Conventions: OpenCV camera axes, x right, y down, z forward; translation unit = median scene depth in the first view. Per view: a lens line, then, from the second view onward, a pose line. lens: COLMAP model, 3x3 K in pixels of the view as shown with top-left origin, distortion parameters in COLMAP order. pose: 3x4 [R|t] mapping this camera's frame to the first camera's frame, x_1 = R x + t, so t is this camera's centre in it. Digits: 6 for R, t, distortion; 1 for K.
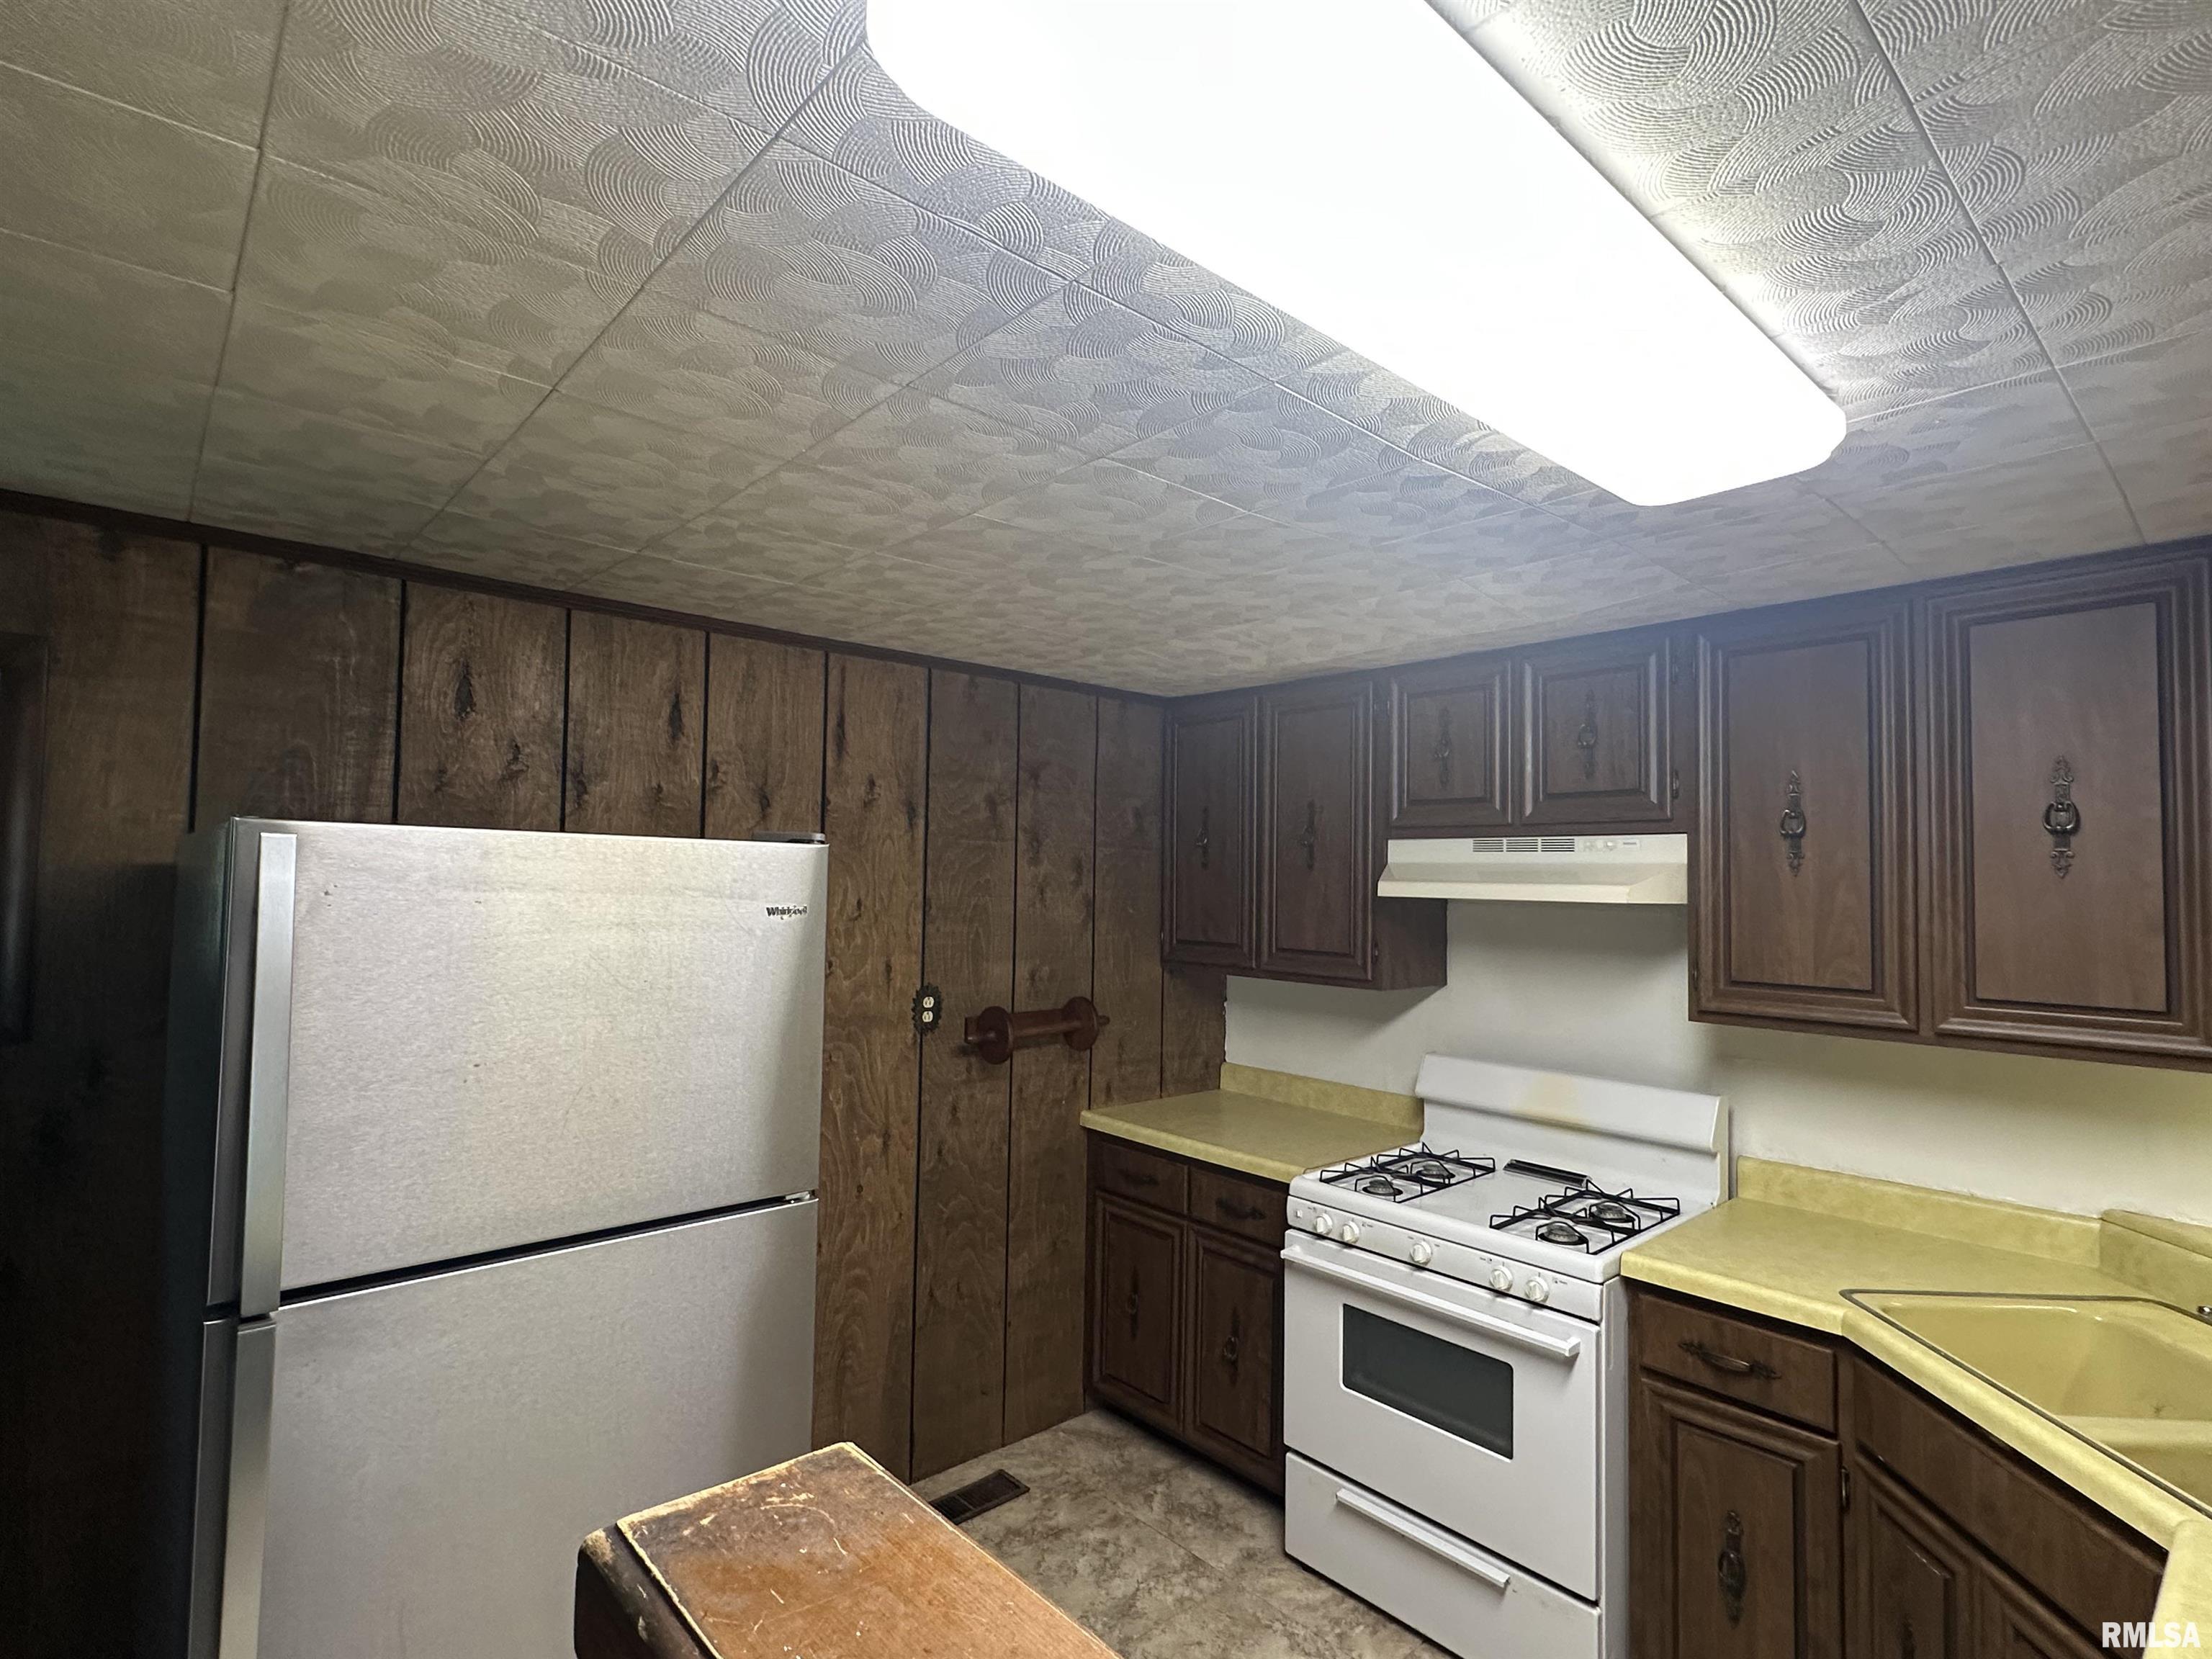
lens RADIAL K [[1109.4, 0, 1110.1], [0, 1109.4, 835.8], [0, 0, 1]] dist [0.000681, 0.002103]
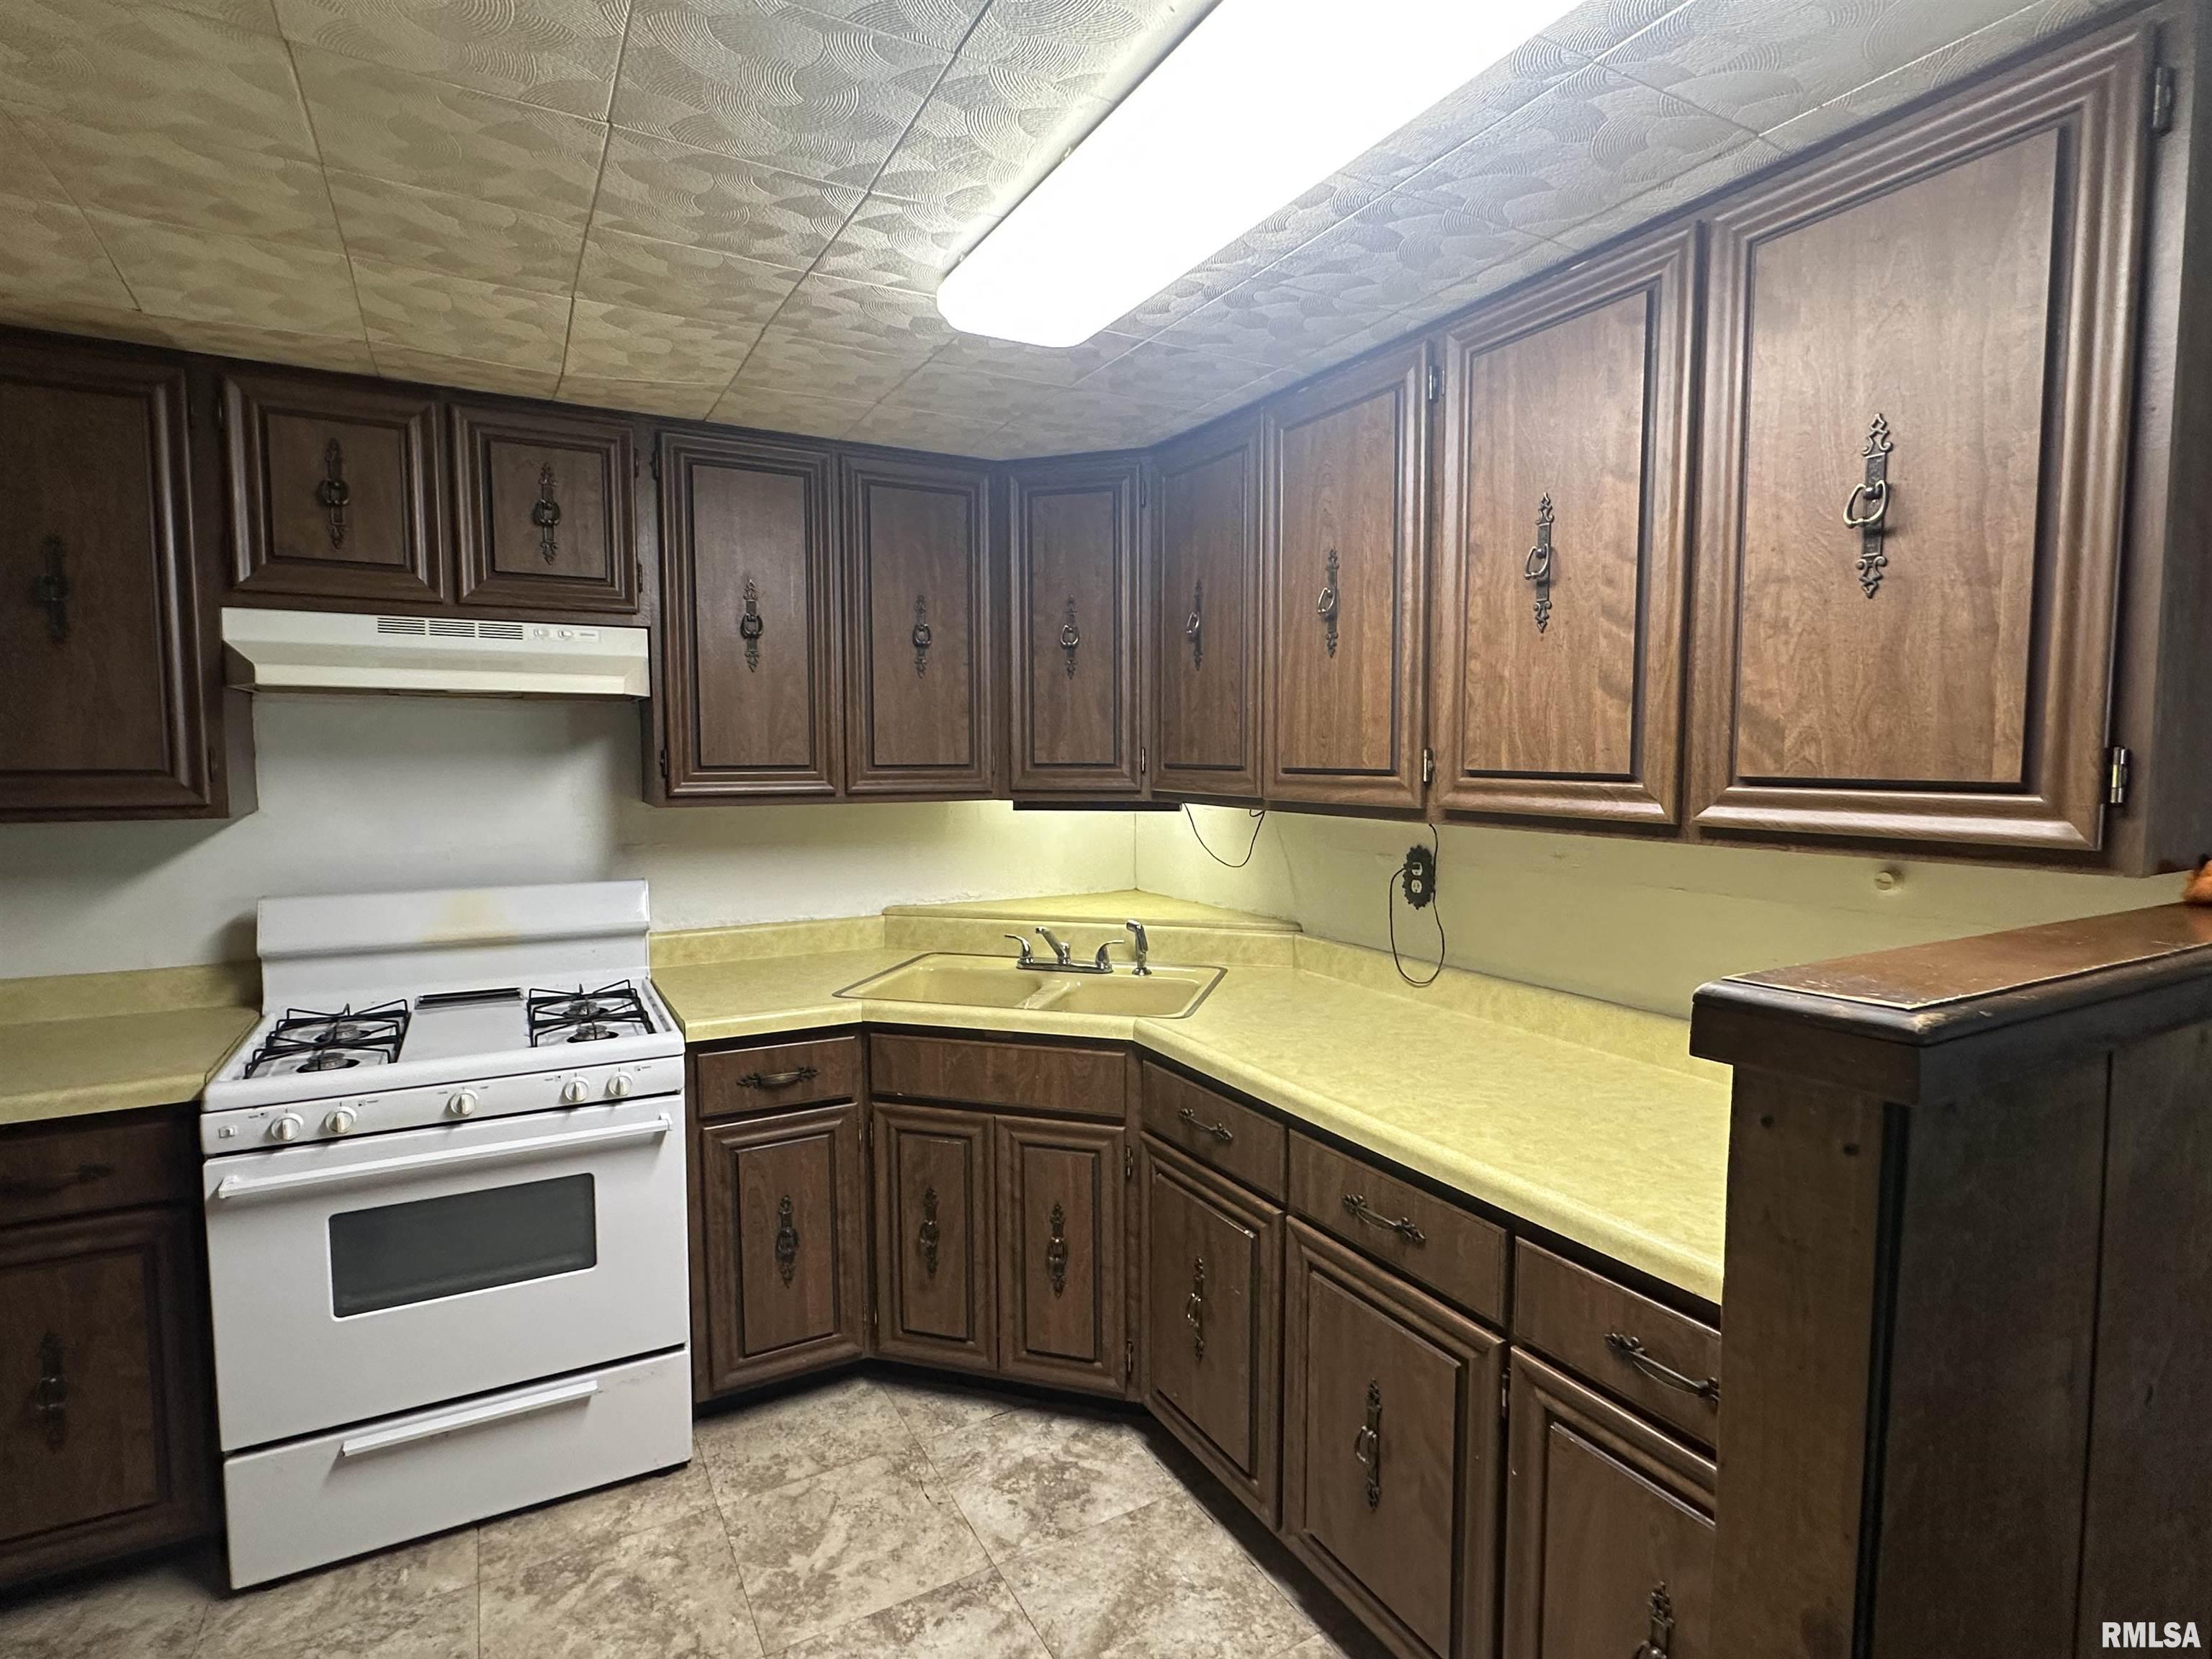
lens RADIAL K [[1109.4, 0, 1107.5], [0, 1109.4, 826.0], [0, 0, 1]] dist [0.000681, 0.002103]
pose [[0.225797, -0.086205, 0.970353, -0.410322], [-0.037445, 0.994573, 0.097070, 0.066209], [-0.973455, -0.058253, 0.221343, 0.349233]]
